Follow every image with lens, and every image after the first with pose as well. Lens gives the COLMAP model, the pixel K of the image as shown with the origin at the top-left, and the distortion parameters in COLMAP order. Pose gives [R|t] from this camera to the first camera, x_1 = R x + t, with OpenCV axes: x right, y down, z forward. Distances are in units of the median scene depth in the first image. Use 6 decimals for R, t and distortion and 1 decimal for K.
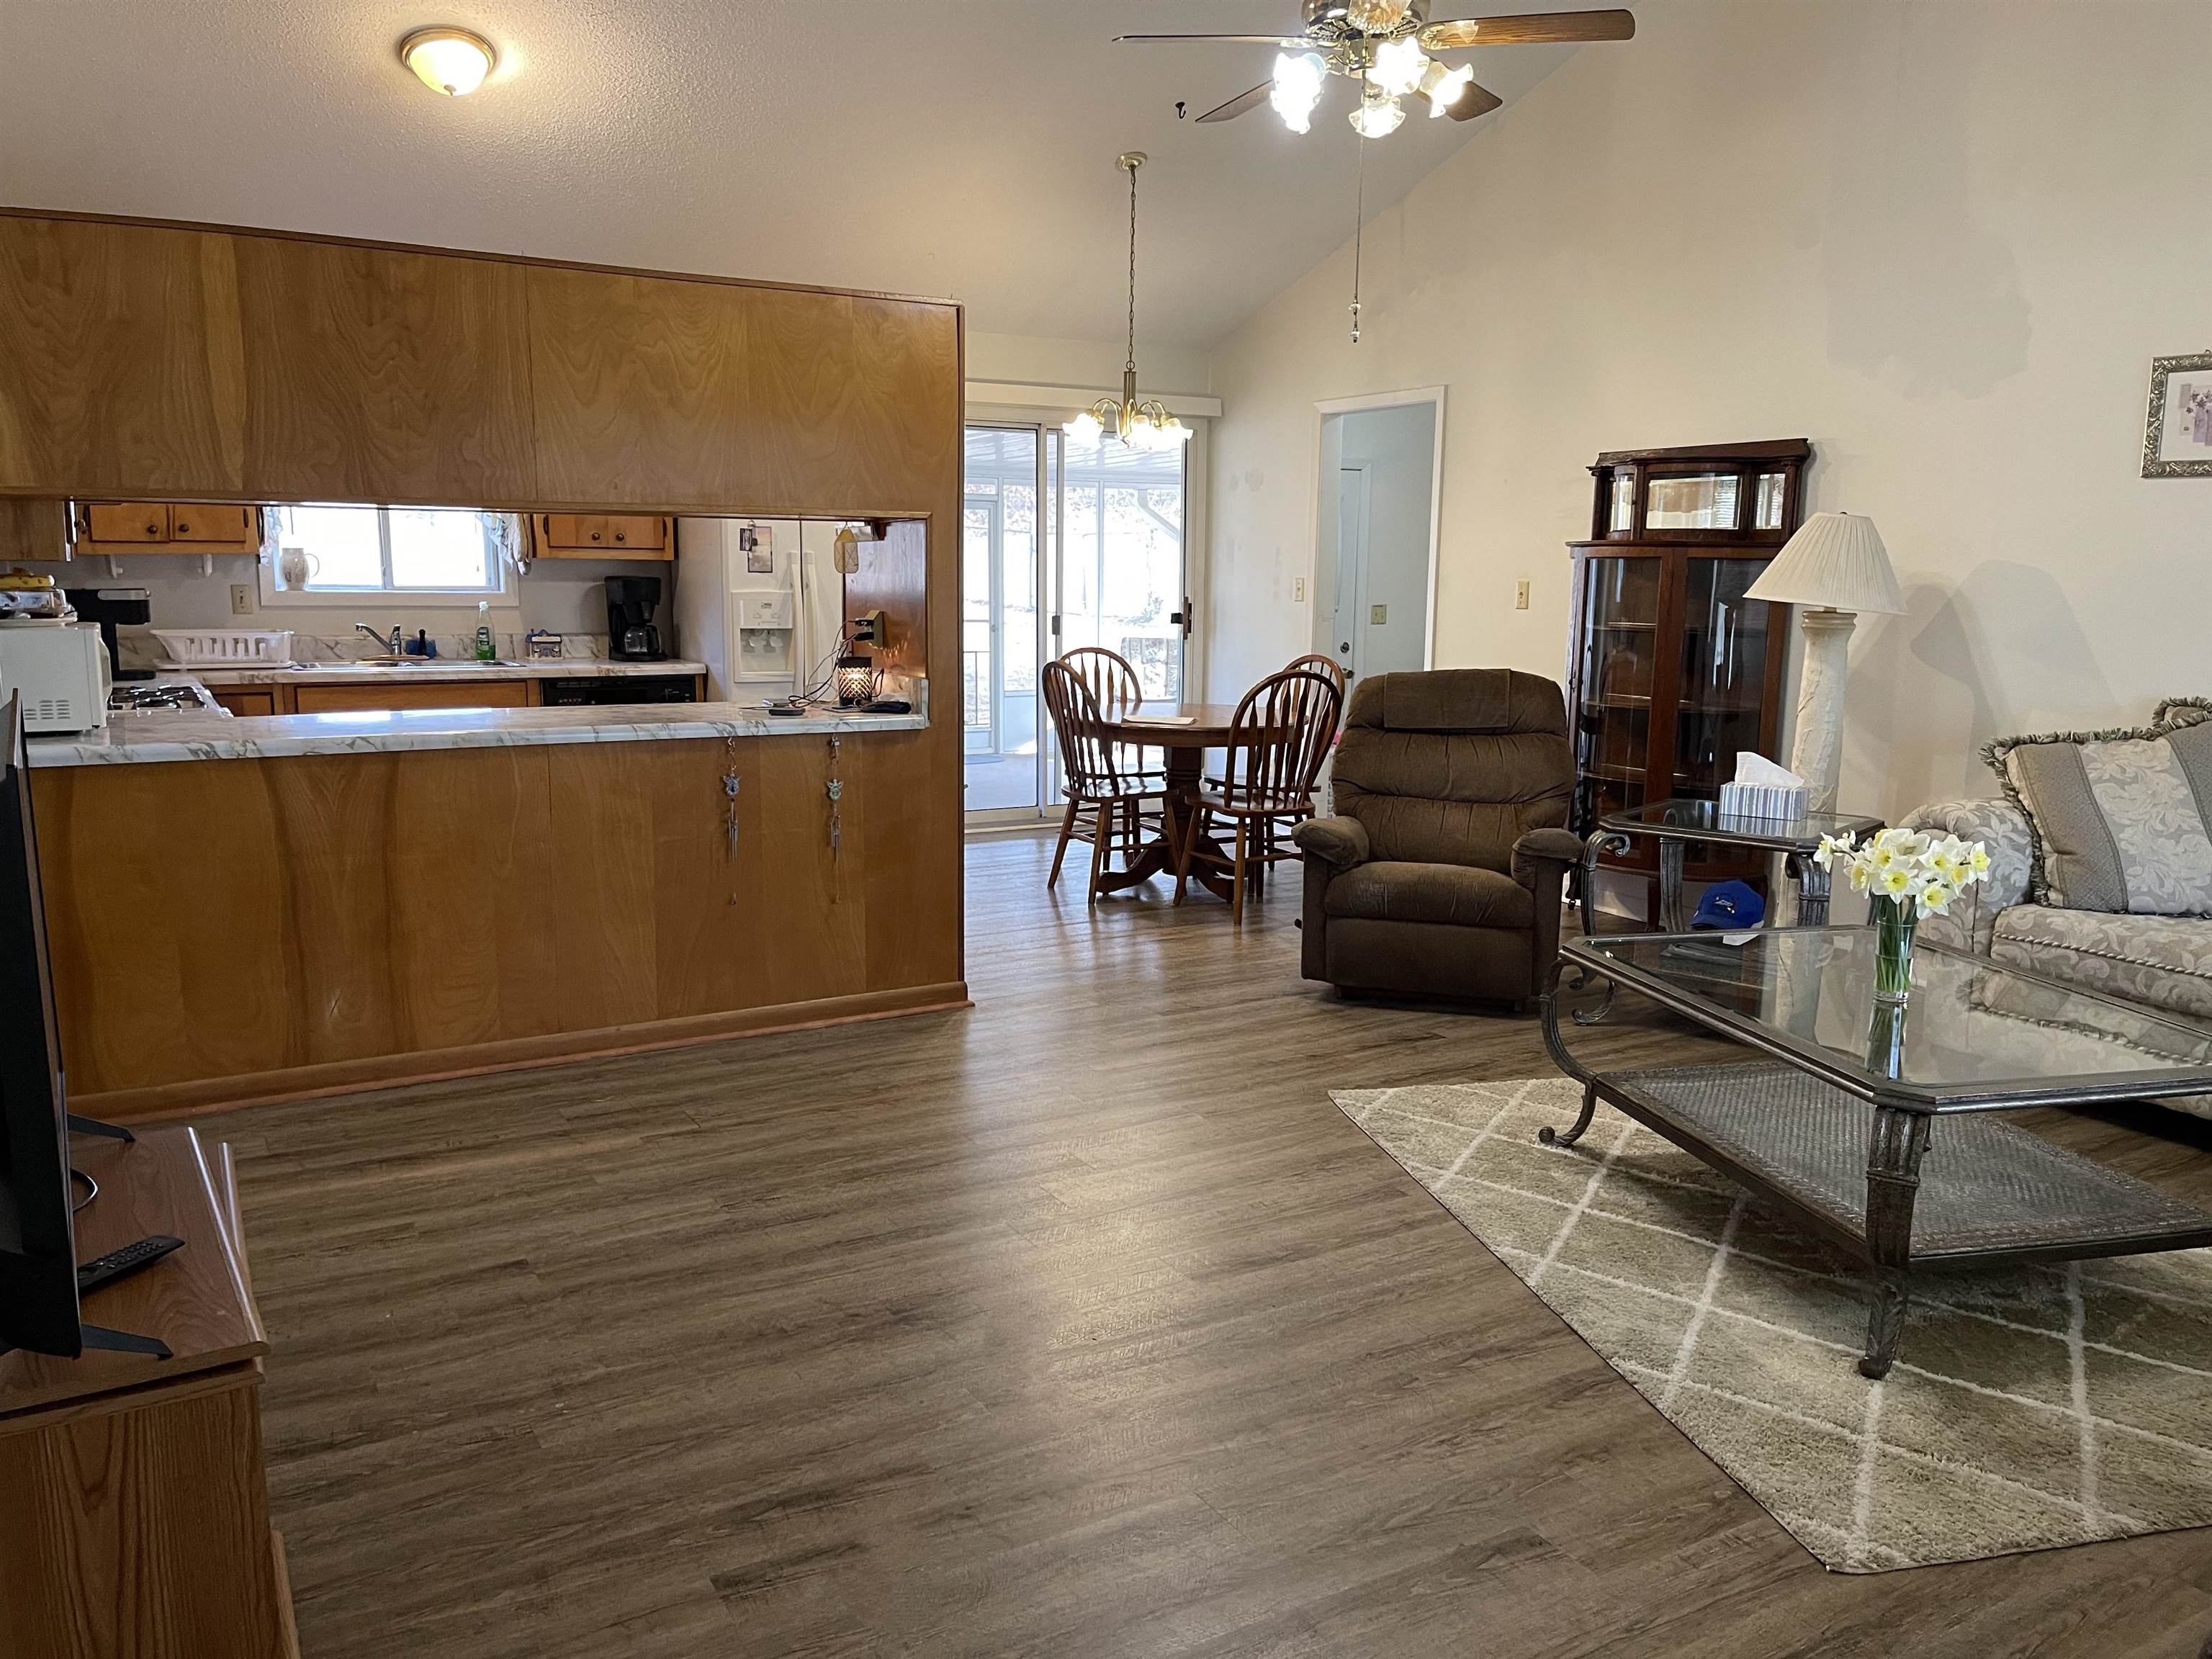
lens RADIAL K [[1691.4, 0, 1106.0], [0, 1691.4, 829.5], [0, 0, 1]] dist [0.085960, -0.111953]
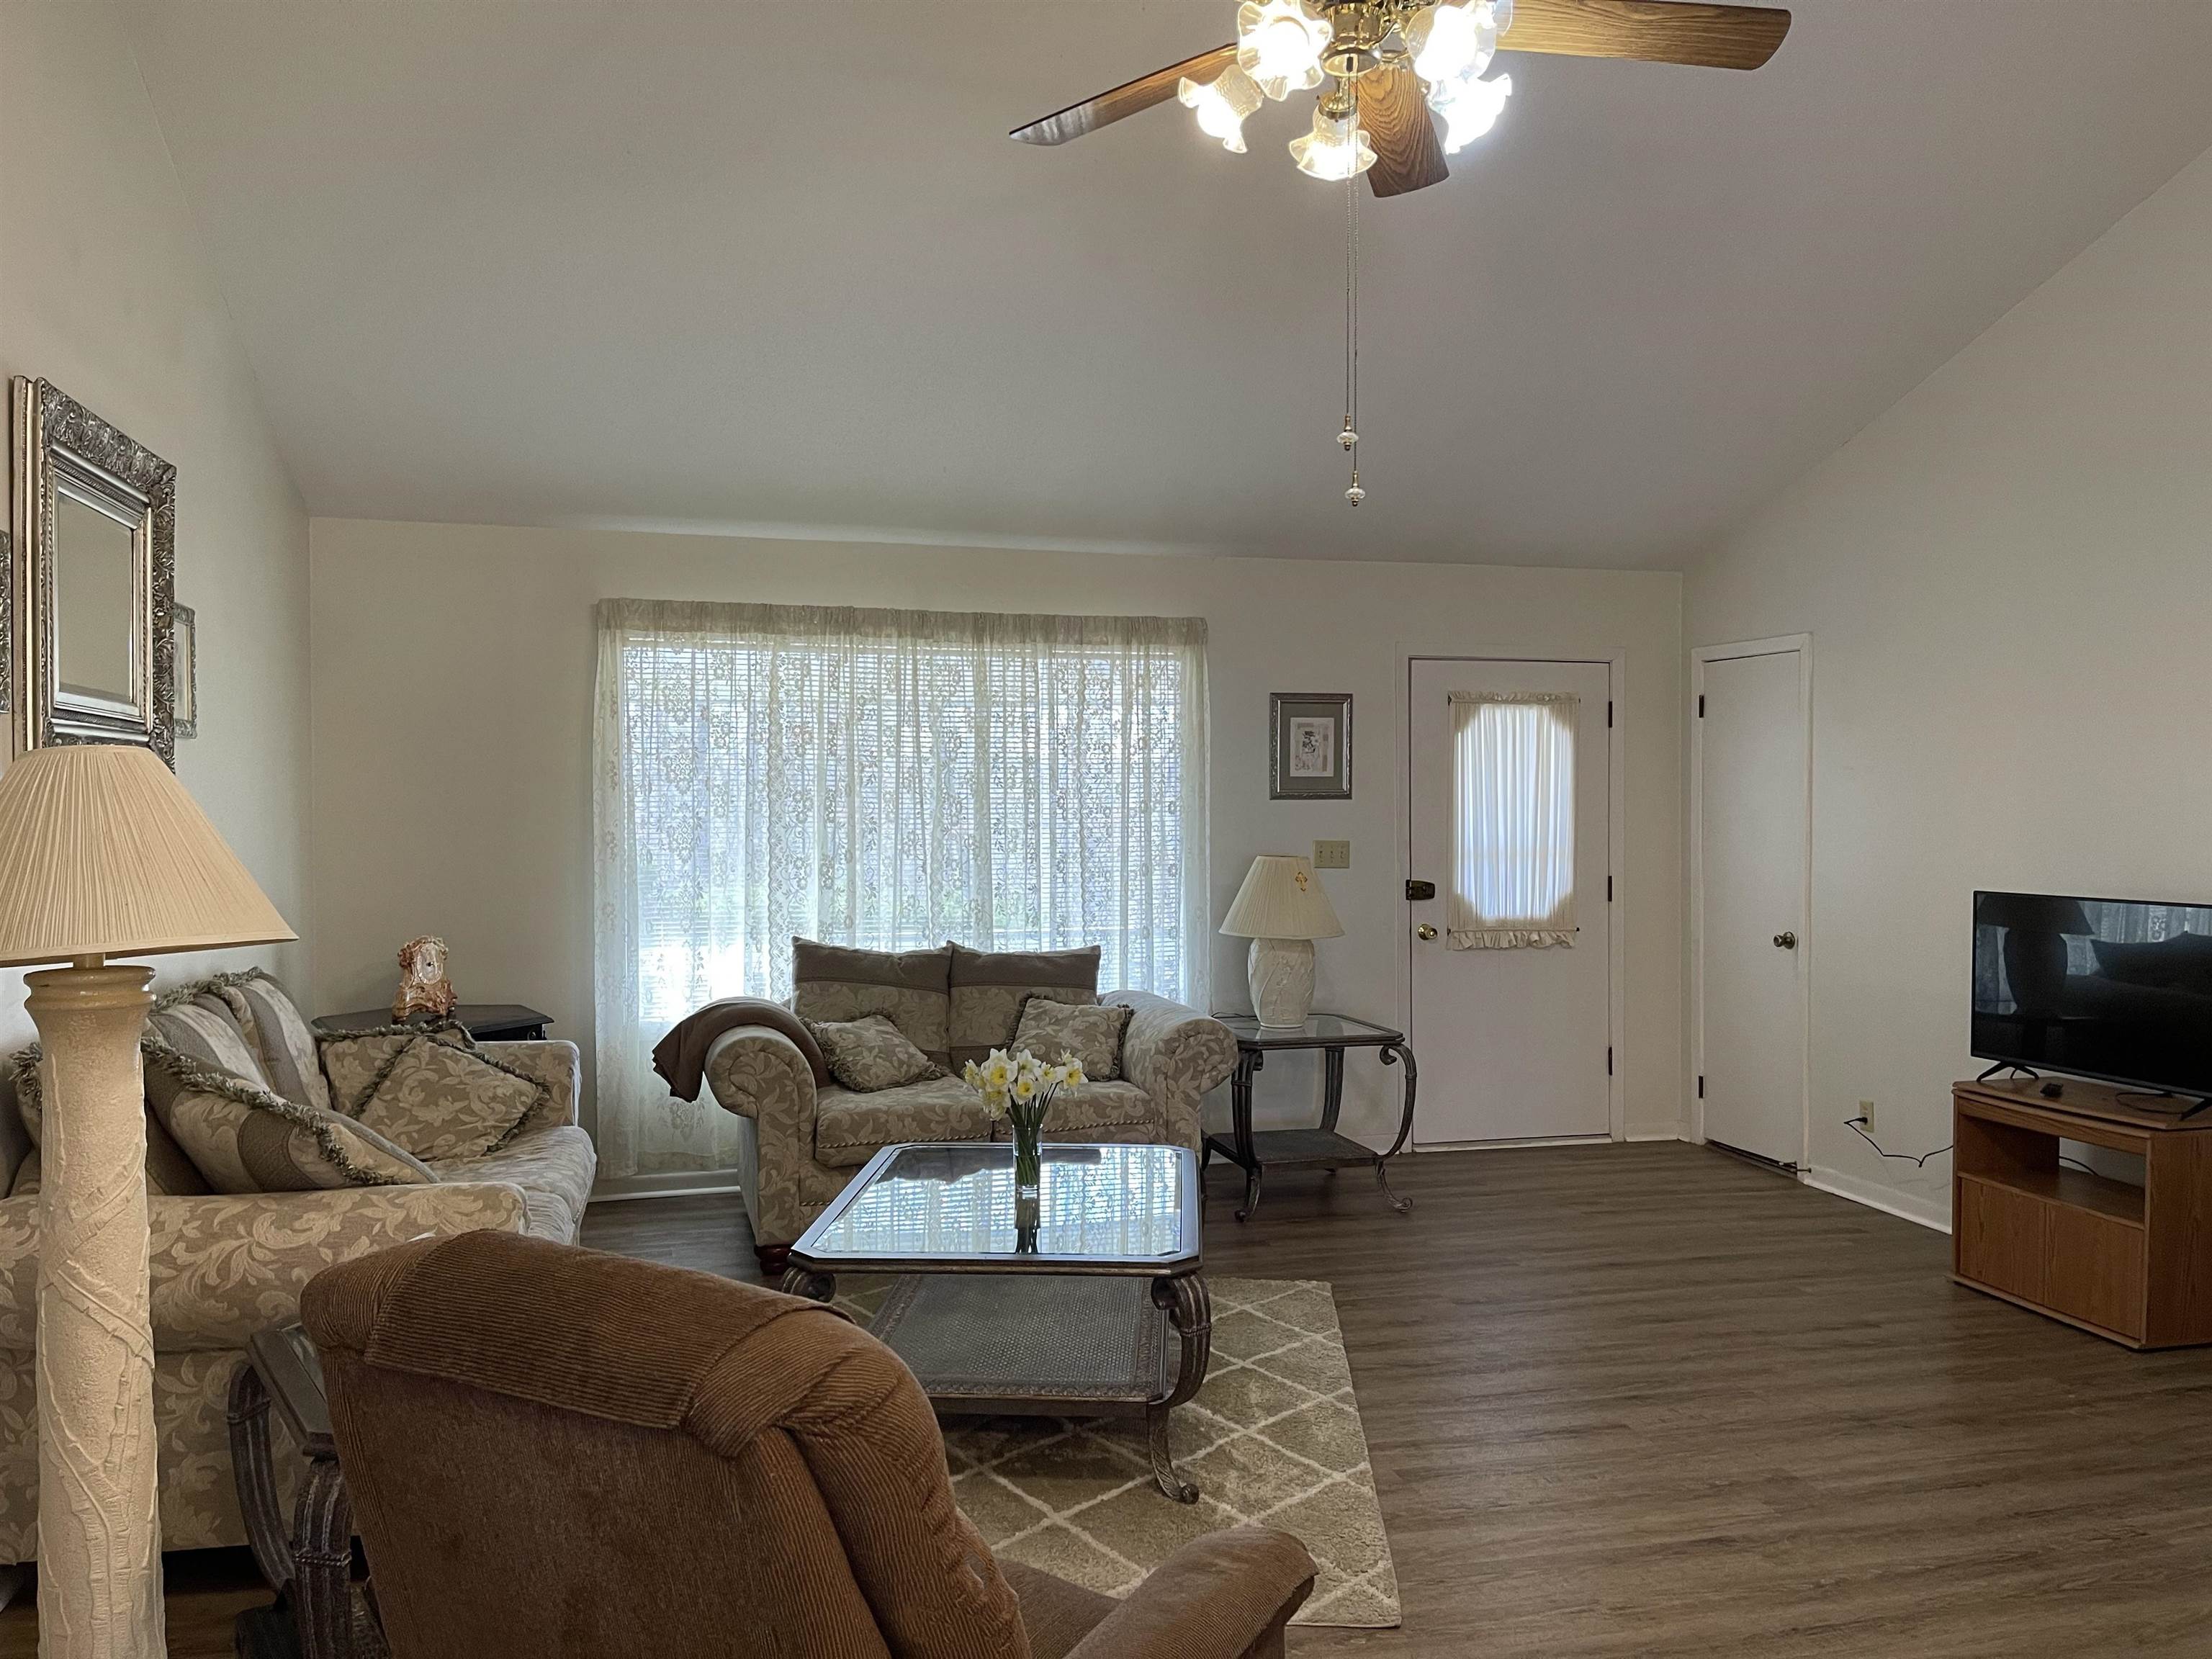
lens RADIAL K [[1593.0, 0, 1106.0], [0, 1593.0, 829.5], [0, 0, 1]] dist [0.057562, 0.000942]
pose [[-0.955984, -0.019611, 0.292761, 0.057337], [0.029577, 0.986241, 0.162648, -0.267846], [-0.291923, 0.164149, -0.942251, 1.572969]]
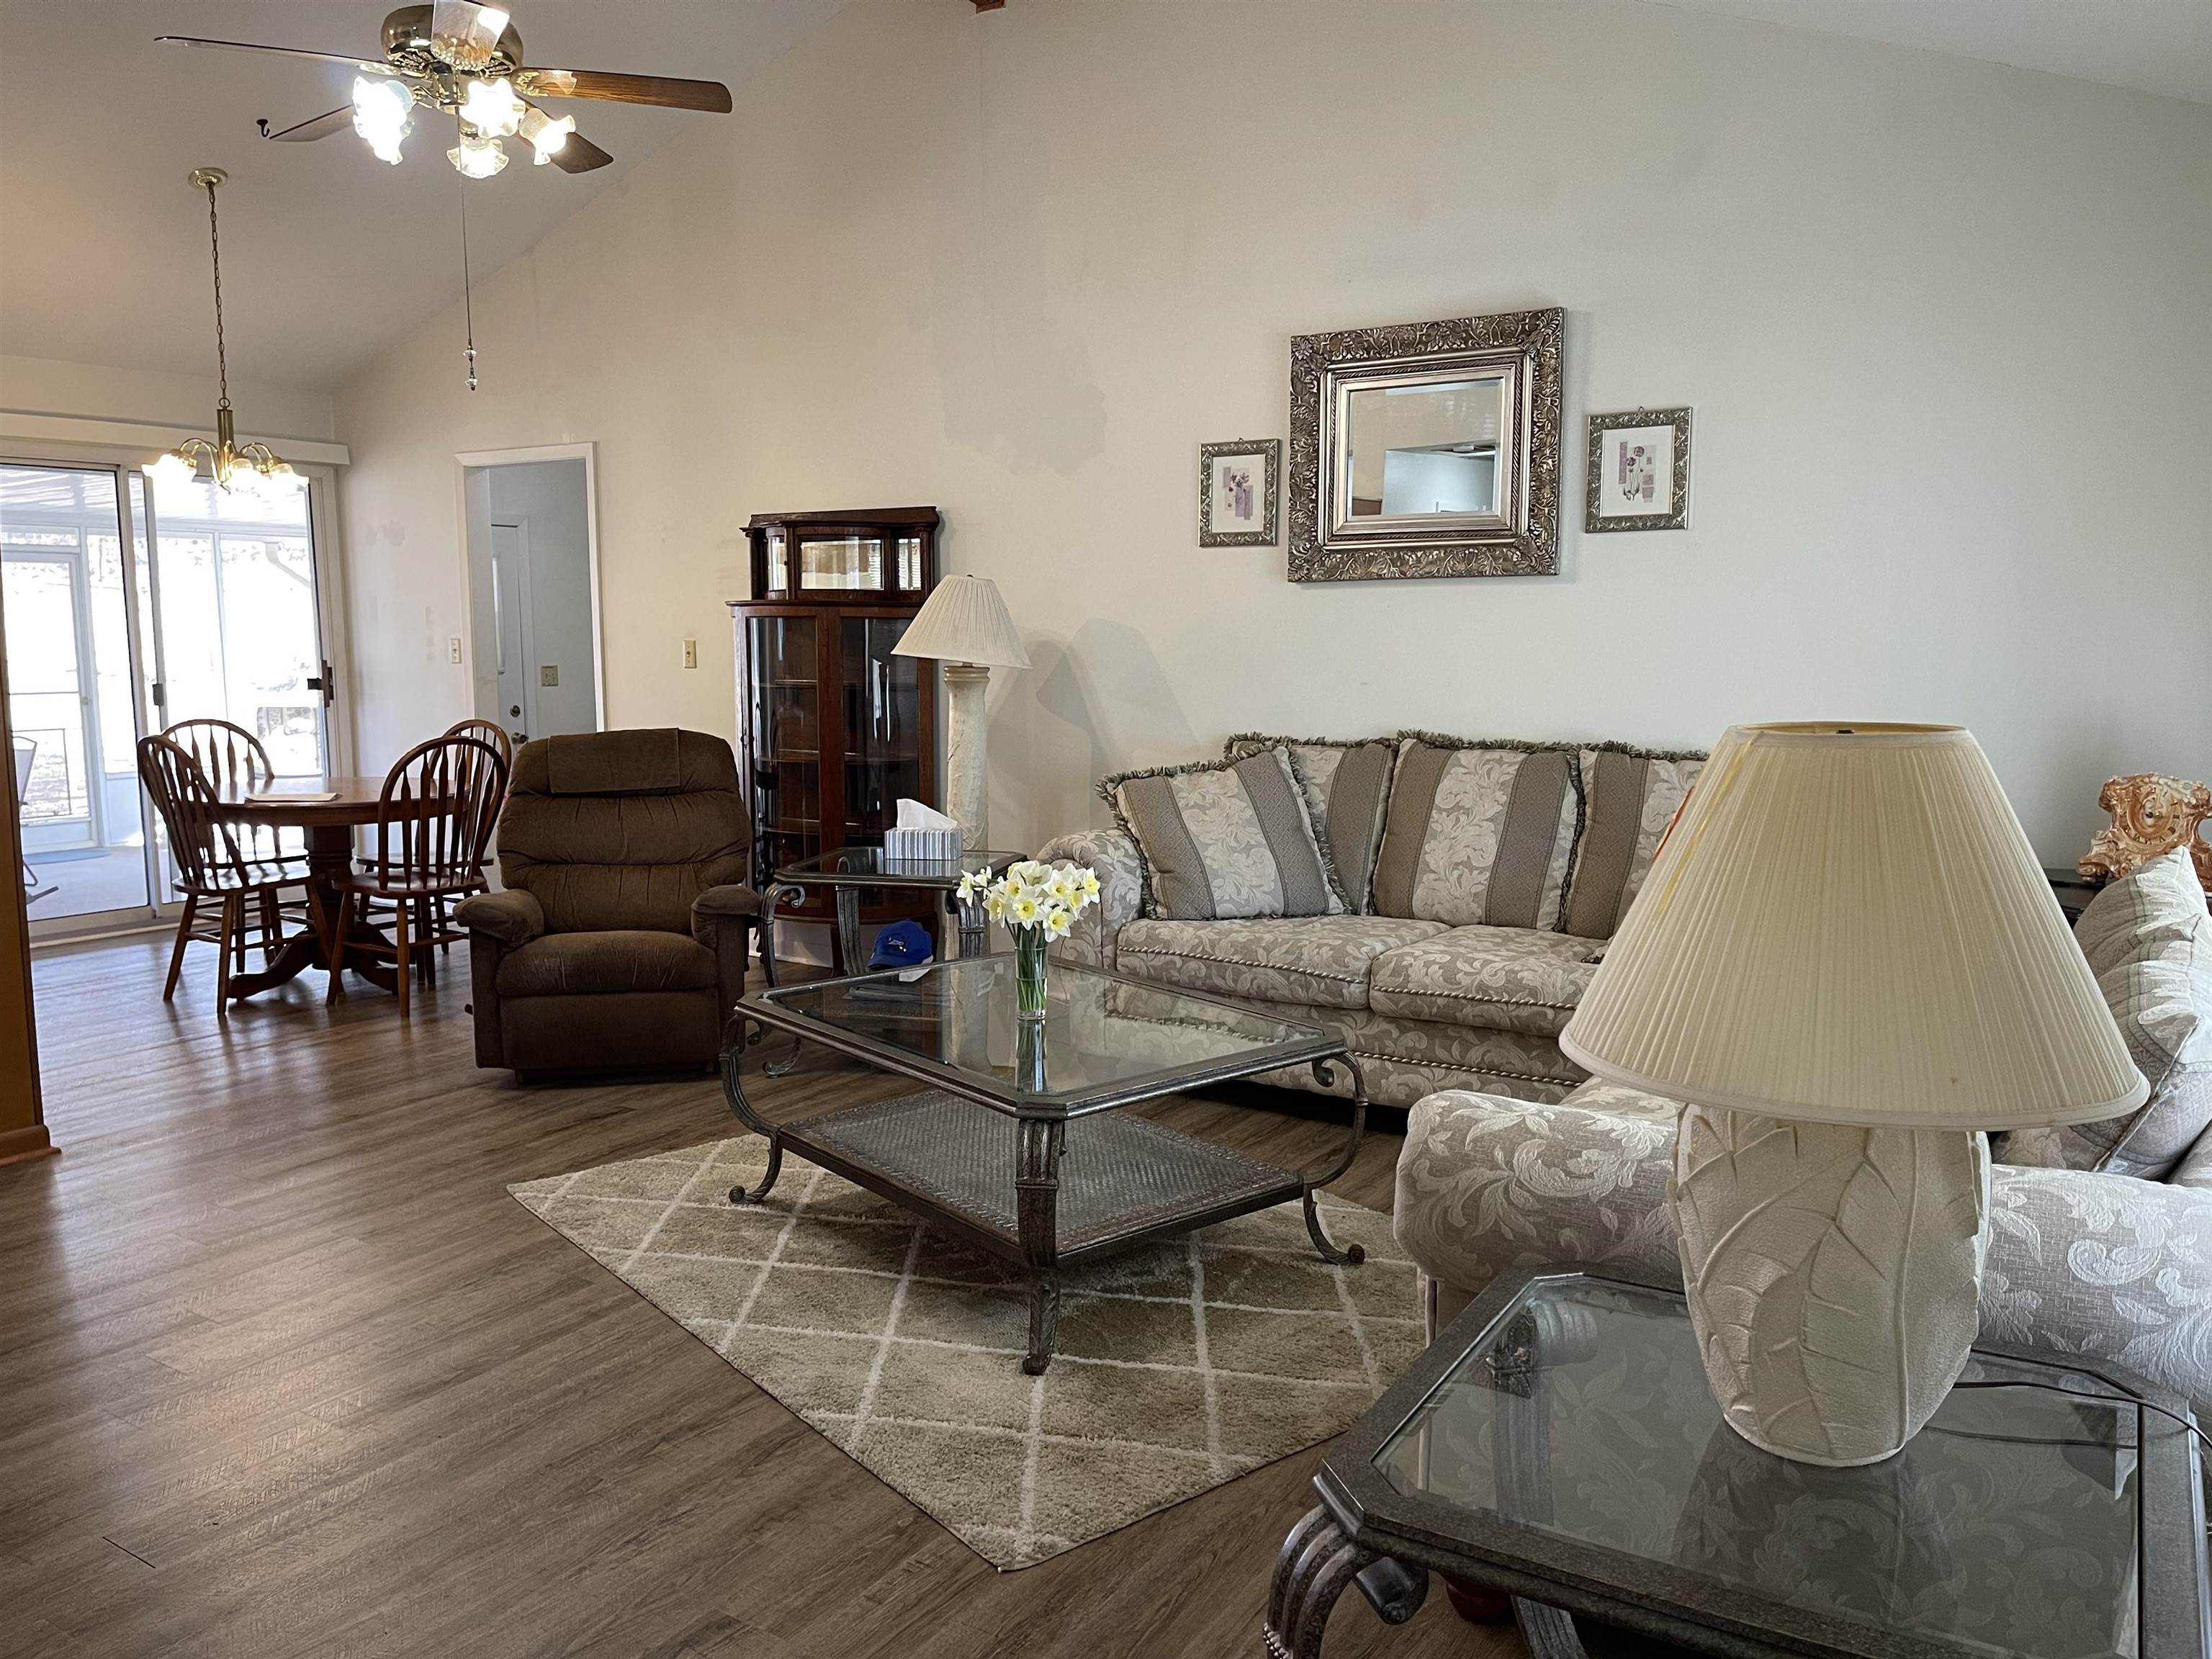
lens RADIAL K [[1691.4, 0, 1106.0], [0, 1691.4, 829.5], [0, 0, 1]] dist [0.085960, -0.111953]
pose [[0.892541, -0.063740, 0.446439, 0.020165], [0.079159, 0.996734, -0.015952, 0.000285], [-0.443964, 0.049578, 0.894672, 0.007078]]
